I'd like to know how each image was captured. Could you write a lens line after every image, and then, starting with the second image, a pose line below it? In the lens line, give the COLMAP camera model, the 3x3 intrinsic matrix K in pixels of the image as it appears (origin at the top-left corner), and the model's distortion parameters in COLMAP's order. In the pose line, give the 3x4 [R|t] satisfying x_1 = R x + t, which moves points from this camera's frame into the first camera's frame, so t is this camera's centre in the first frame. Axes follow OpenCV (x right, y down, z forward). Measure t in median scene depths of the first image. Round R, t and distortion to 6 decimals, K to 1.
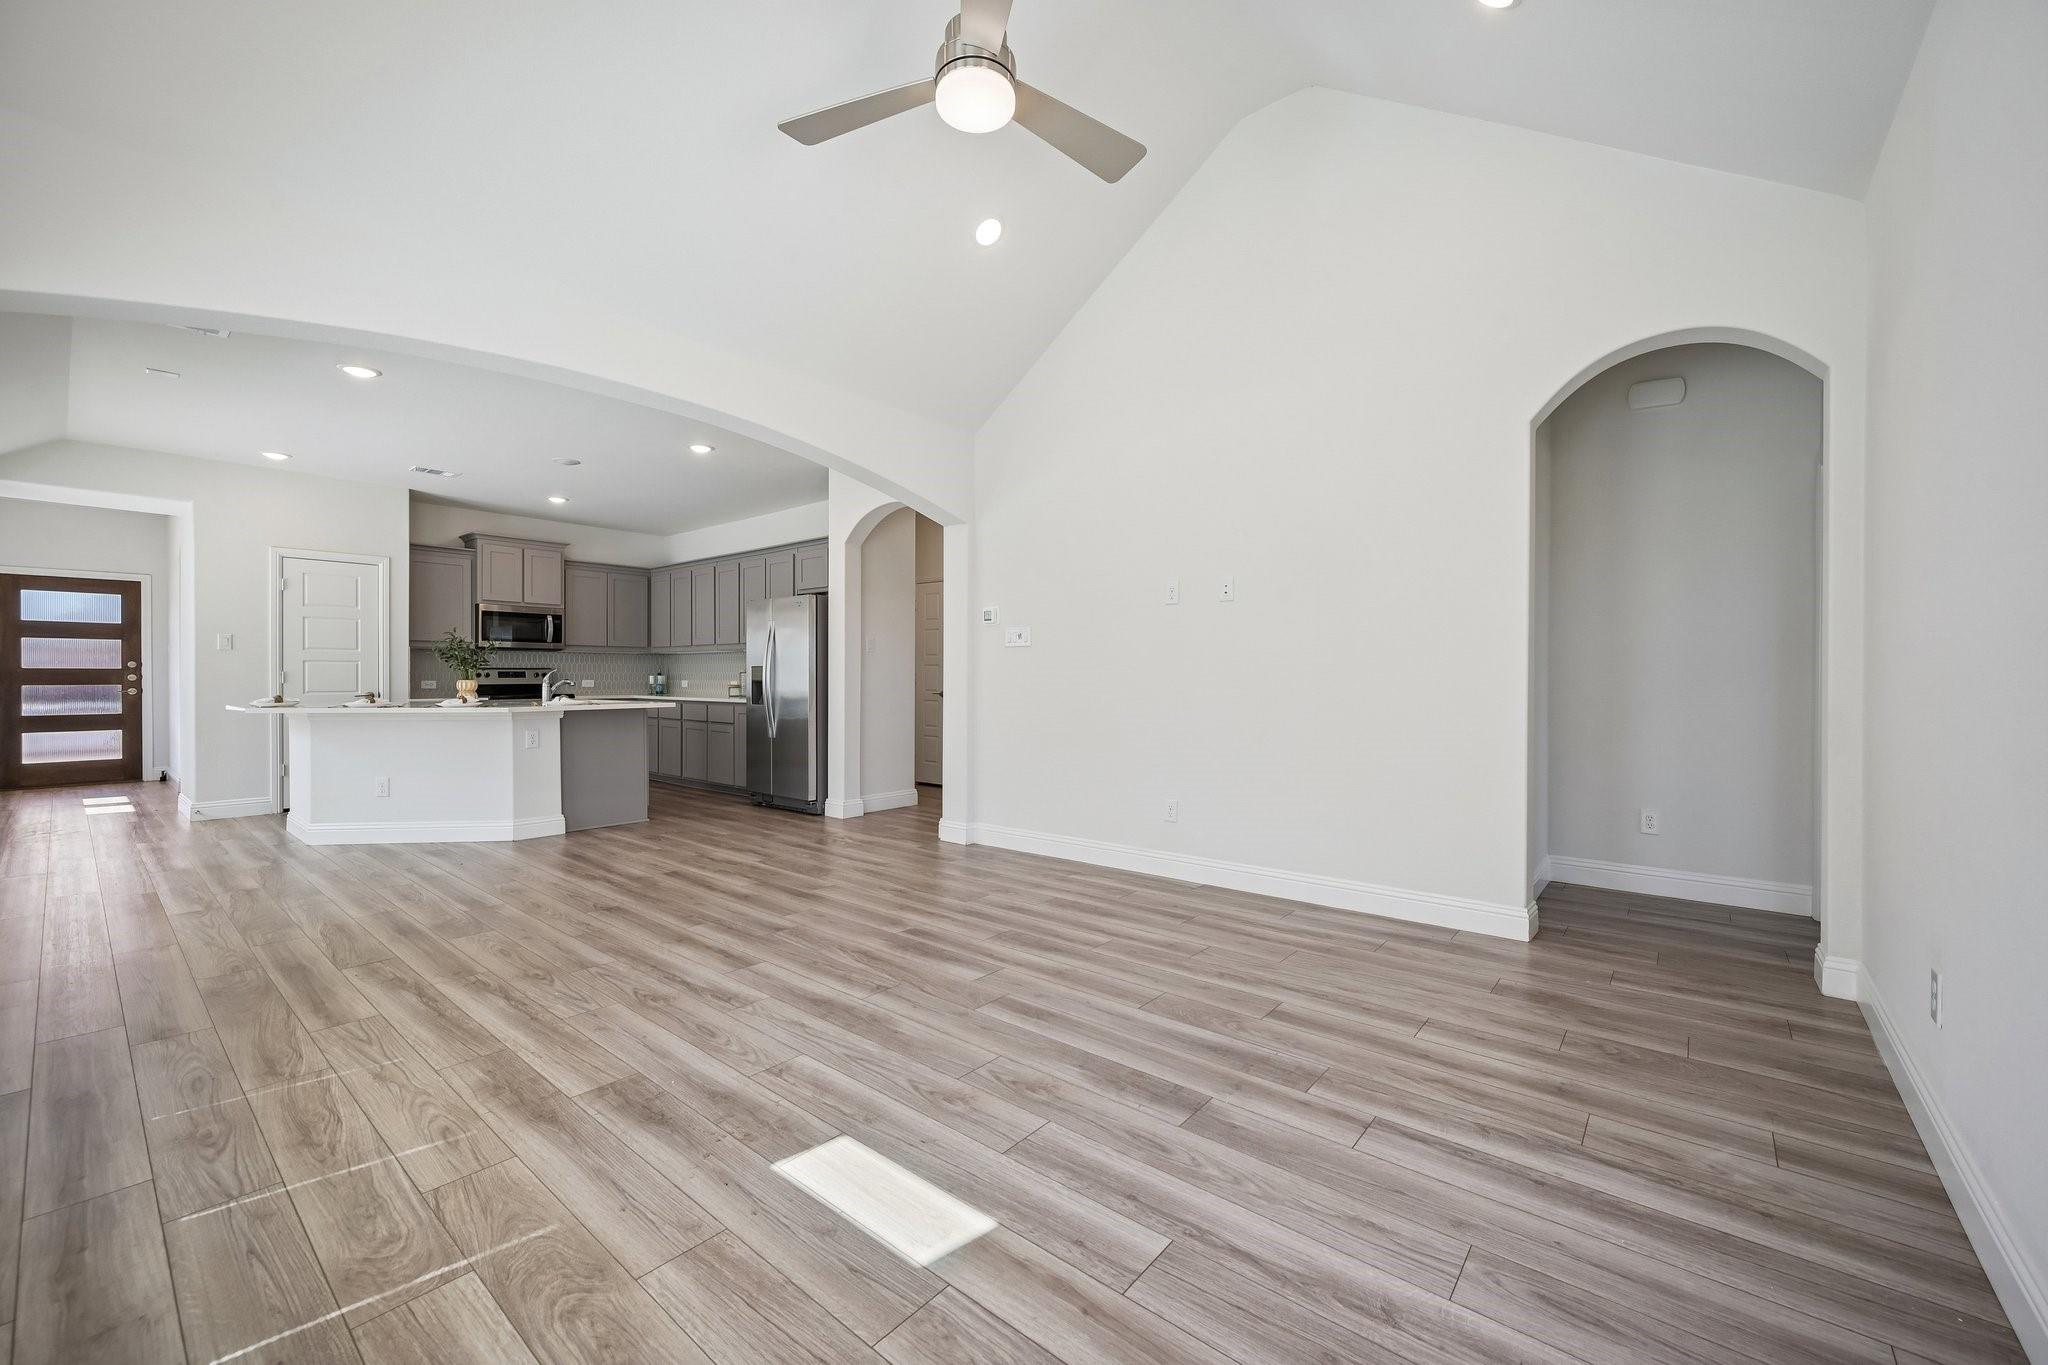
lens RADIAL K [[811.4, 0, 1031.6], [0, 811.4, 682.6], [0, 0, 1]] dist [-0.000024, -0.000145]
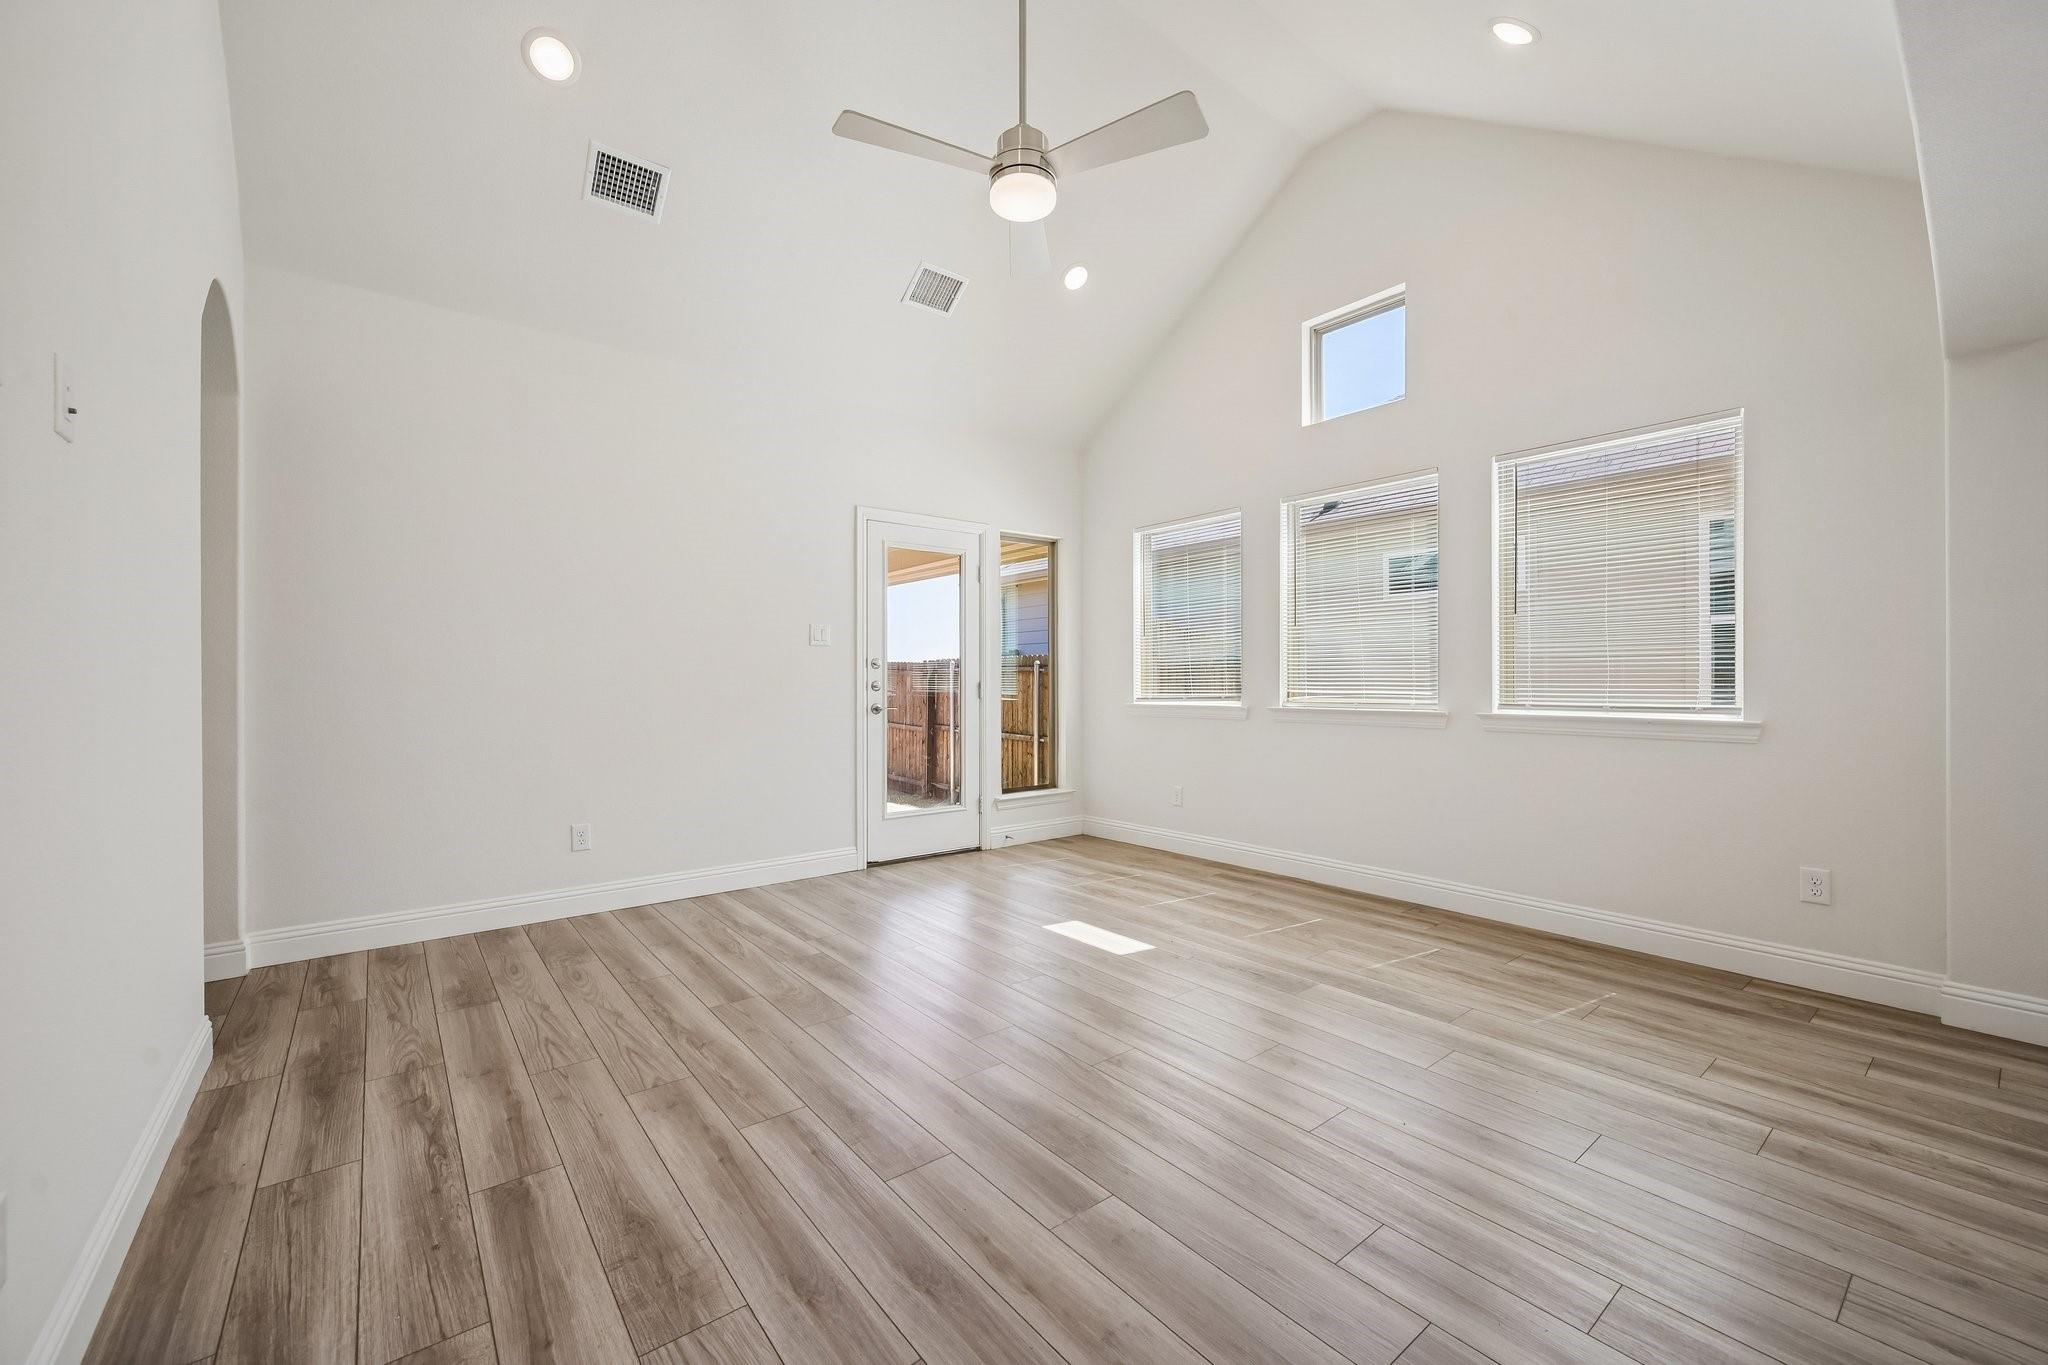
lens RADIAL K [[811.4, 0, 1031.9], [0, 811.4, 683.8], [0, 0, 1]] dist [-0.000024, -0.000145]
pose [[-0.980008, 0.001929, 0.198947, -0.172825], [0.004445, 0.999916, 0.012202, -0.008930], [-0.198907, 0.012842, -0.979934, 1.176015]]
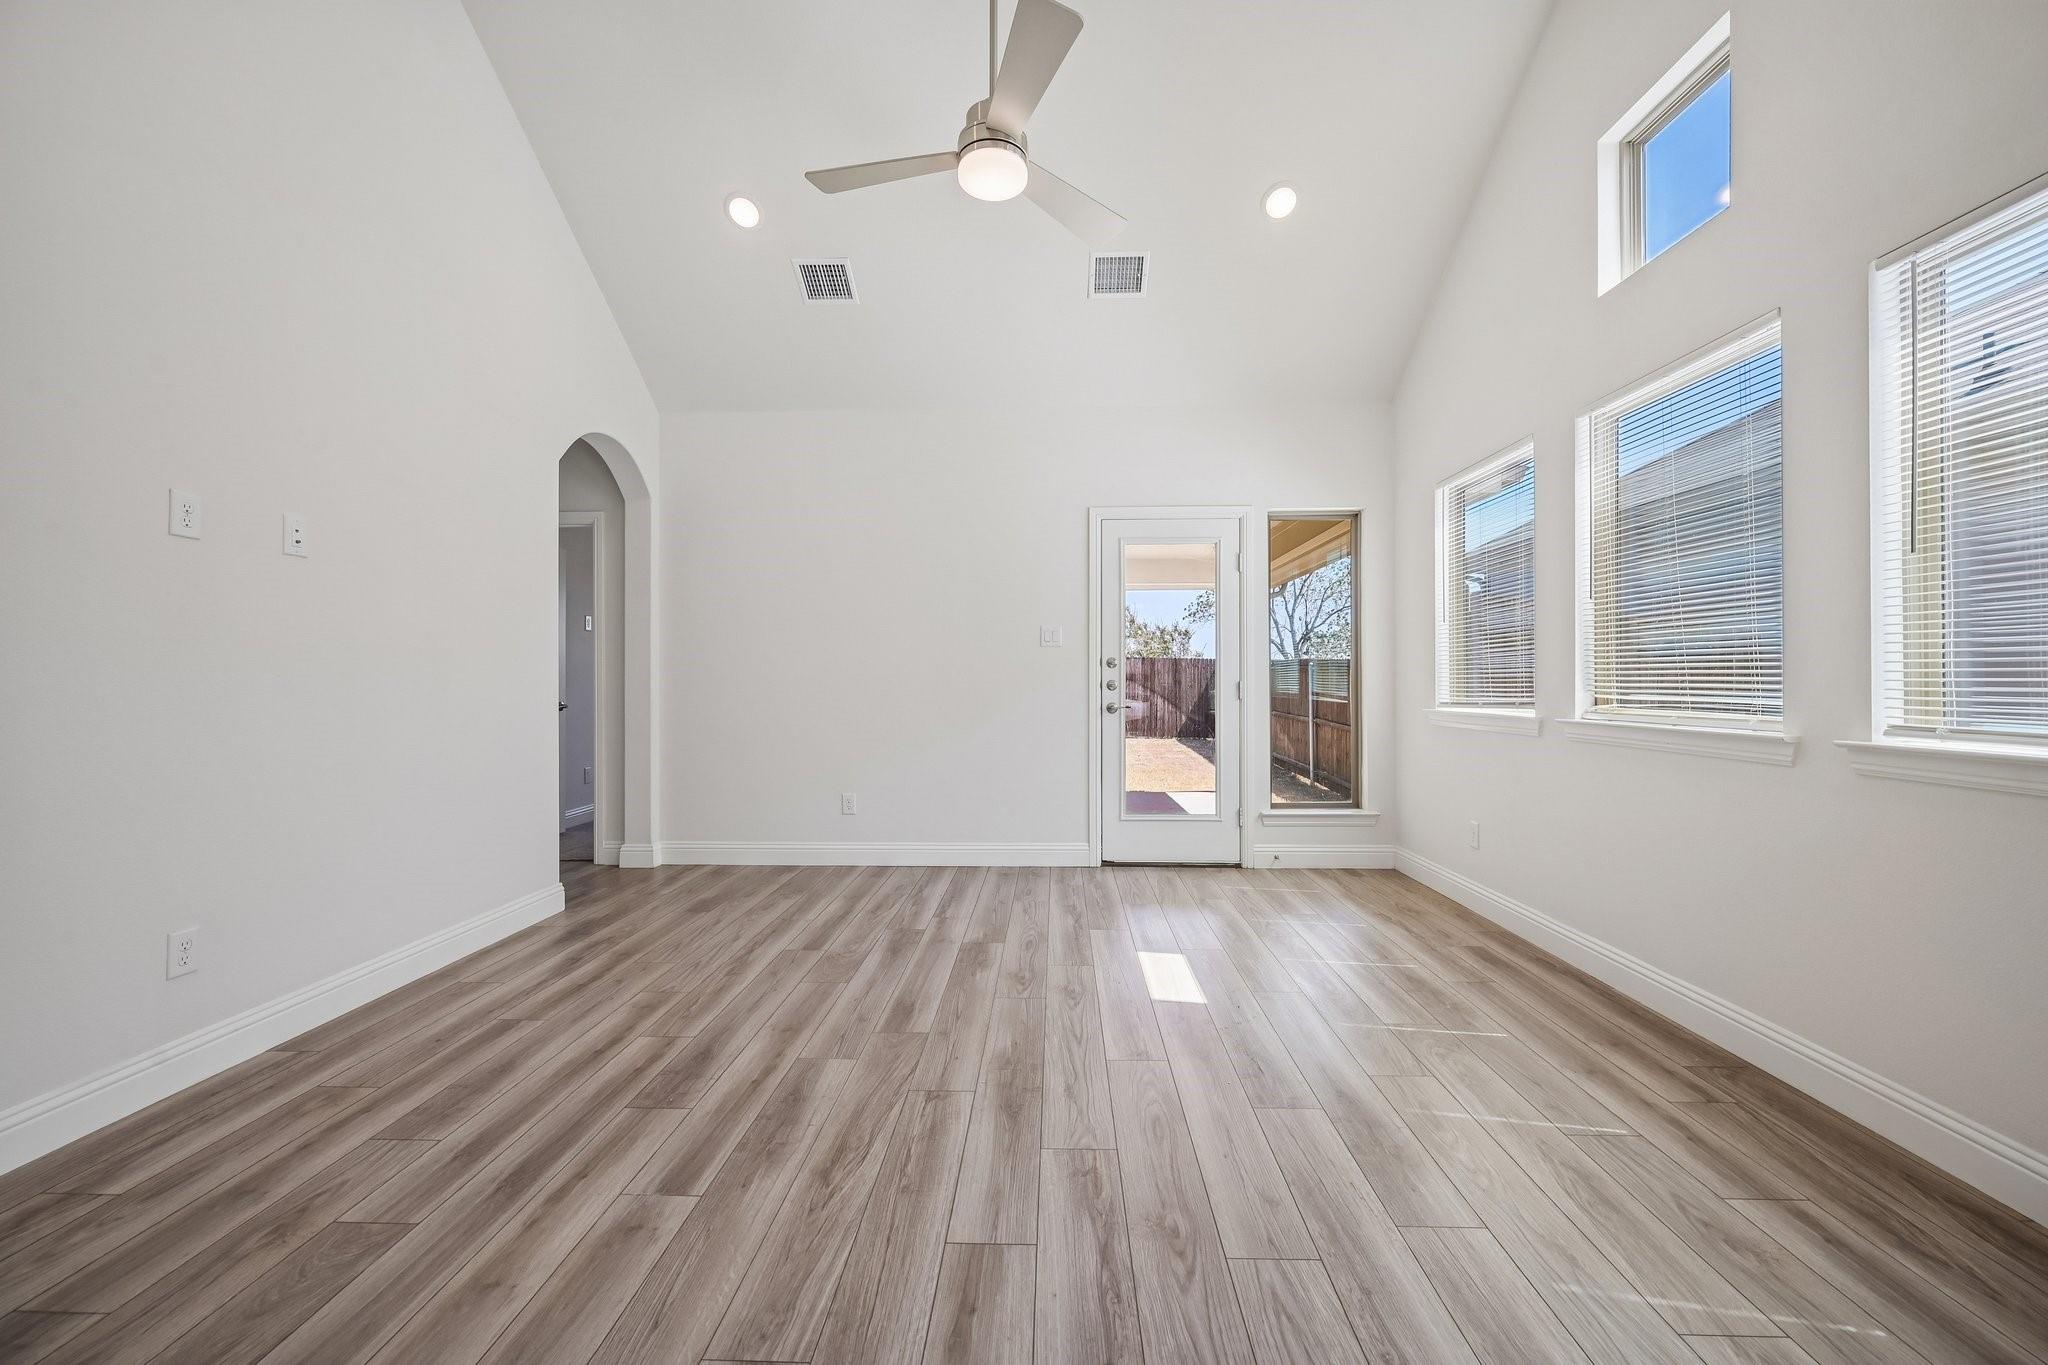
lens RADIAL K [[811.4, 0, 1029.2], [0, 811.4, 677.5], [0, 0, 1]] dist [-0.000024, -0.000145]
pose [[-0.613366, 0.003734, 0.789790, -0.540813], [0.008595, 0.999961, 0.001947, -0.006763], [-0.789752, 0.007983, -0.613374, 0.900562]]
